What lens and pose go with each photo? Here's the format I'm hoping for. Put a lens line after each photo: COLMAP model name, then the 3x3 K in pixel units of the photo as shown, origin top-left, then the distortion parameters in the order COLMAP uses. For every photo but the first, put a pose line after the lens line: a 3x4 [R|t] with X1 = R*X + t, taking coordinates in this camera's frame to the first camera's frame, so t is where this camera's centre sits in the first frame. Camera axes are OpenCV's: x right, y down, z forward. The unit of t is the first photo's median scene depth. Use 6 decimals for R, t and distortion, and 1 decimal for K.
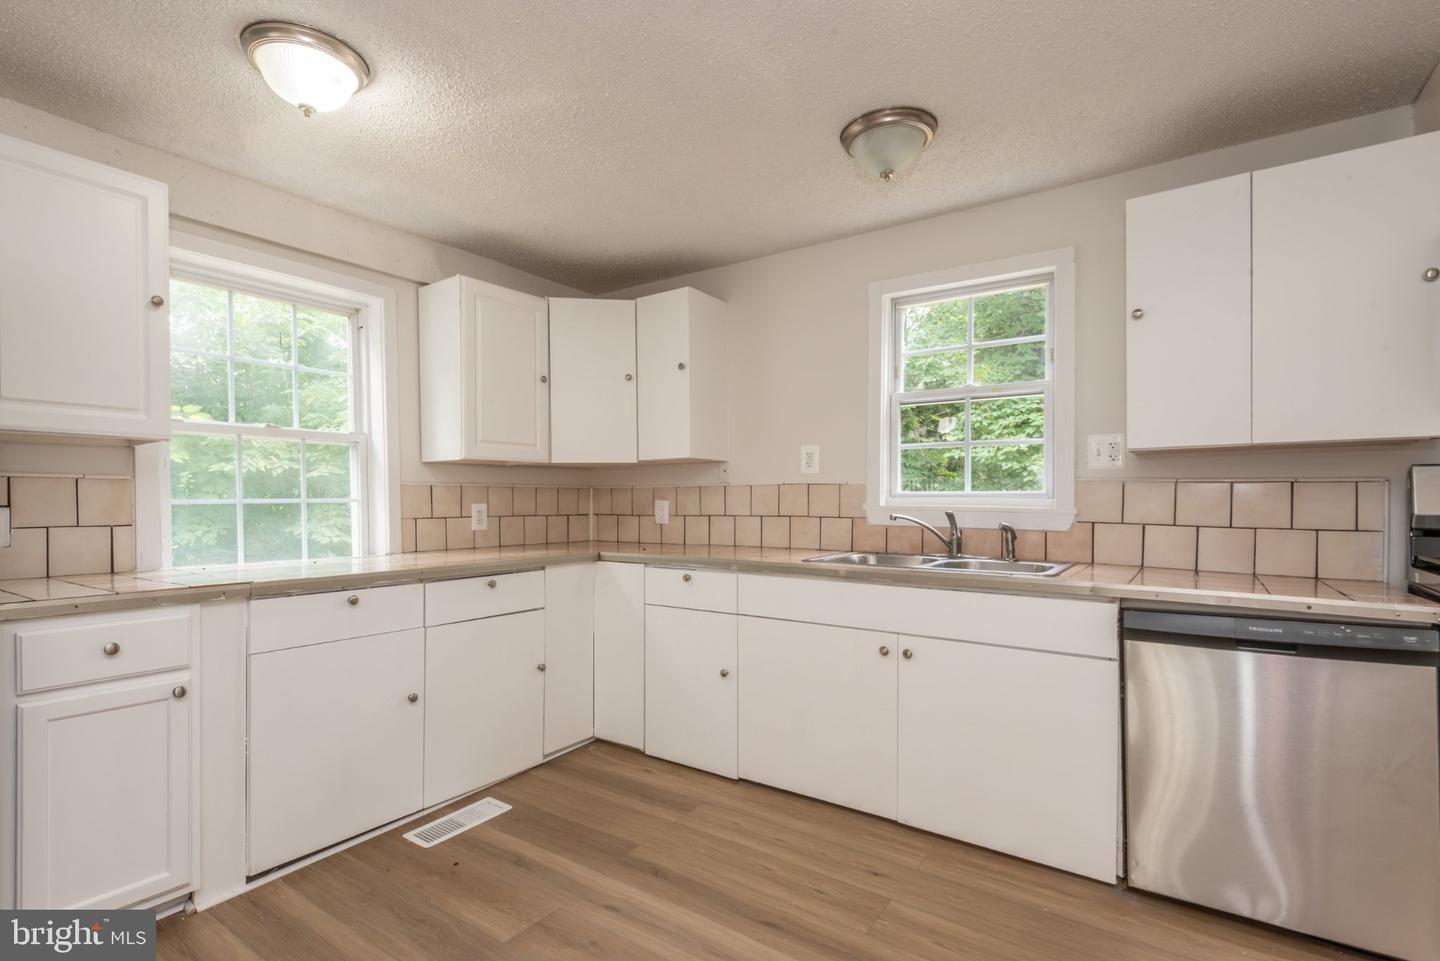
lens RADIAL K [[688.8, 0, 719.8], [0, 688.8, 505.6], [0, 0, 1]] dist [0.003538, -0.000031]
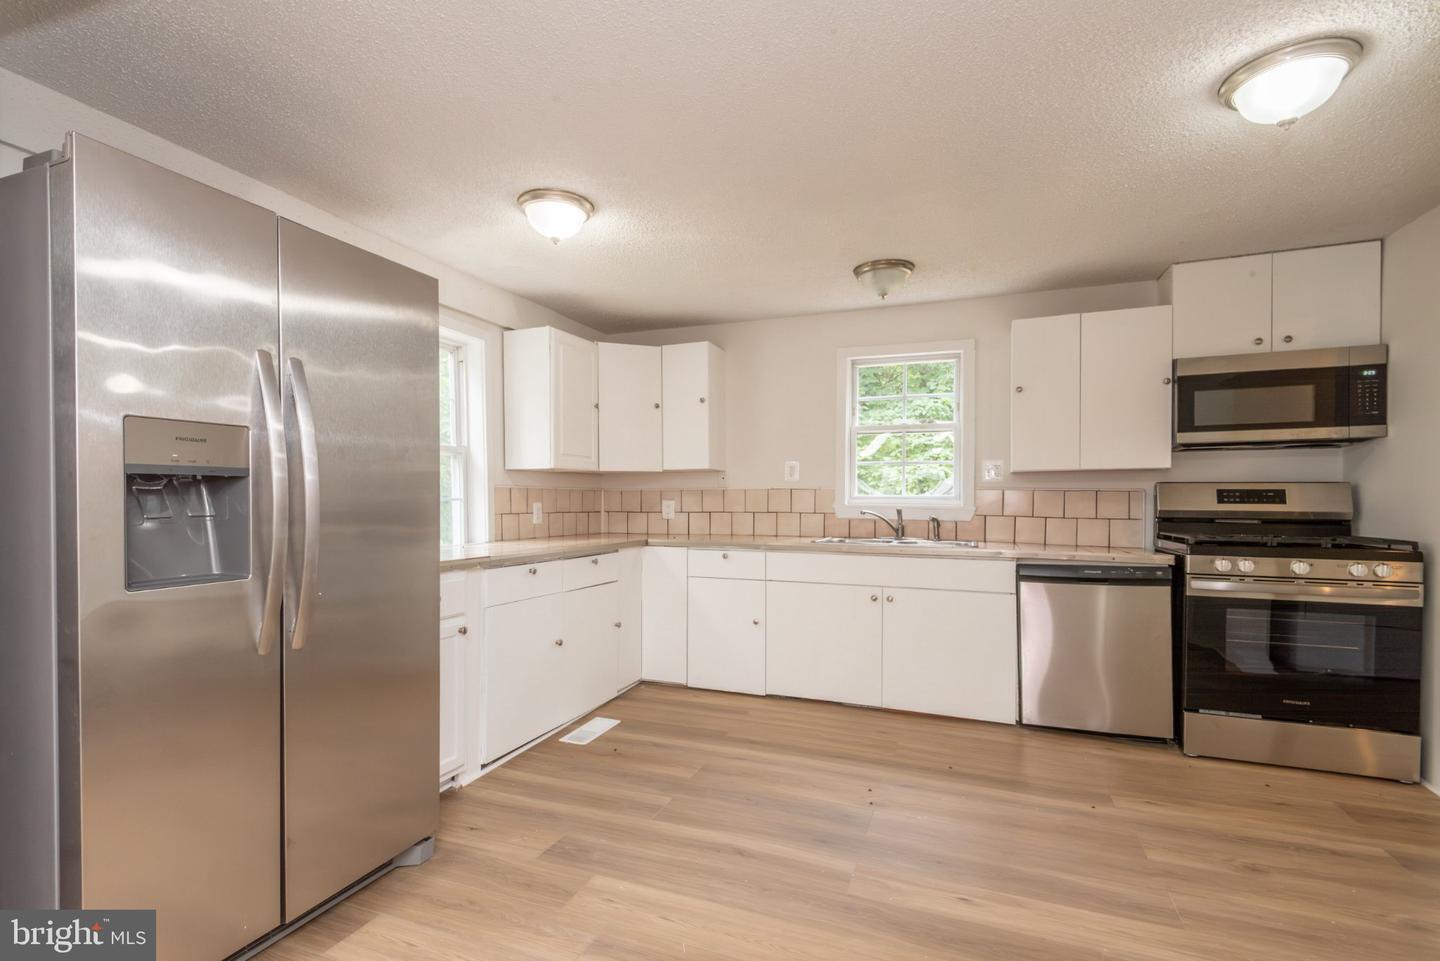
lens RADIAL K [[682.5, 0, 715.5], [0, 682.5, 503.8], [0, 0, 1]] dist [0.015098, 0.000053]
pose [[0.971918, 0.002795, 0.235304, -0.371074], [-0.002127, 0.999993, -0.003095, 0.003129], [-0.235311, 0.002507, 0.971917, -0.324503]]
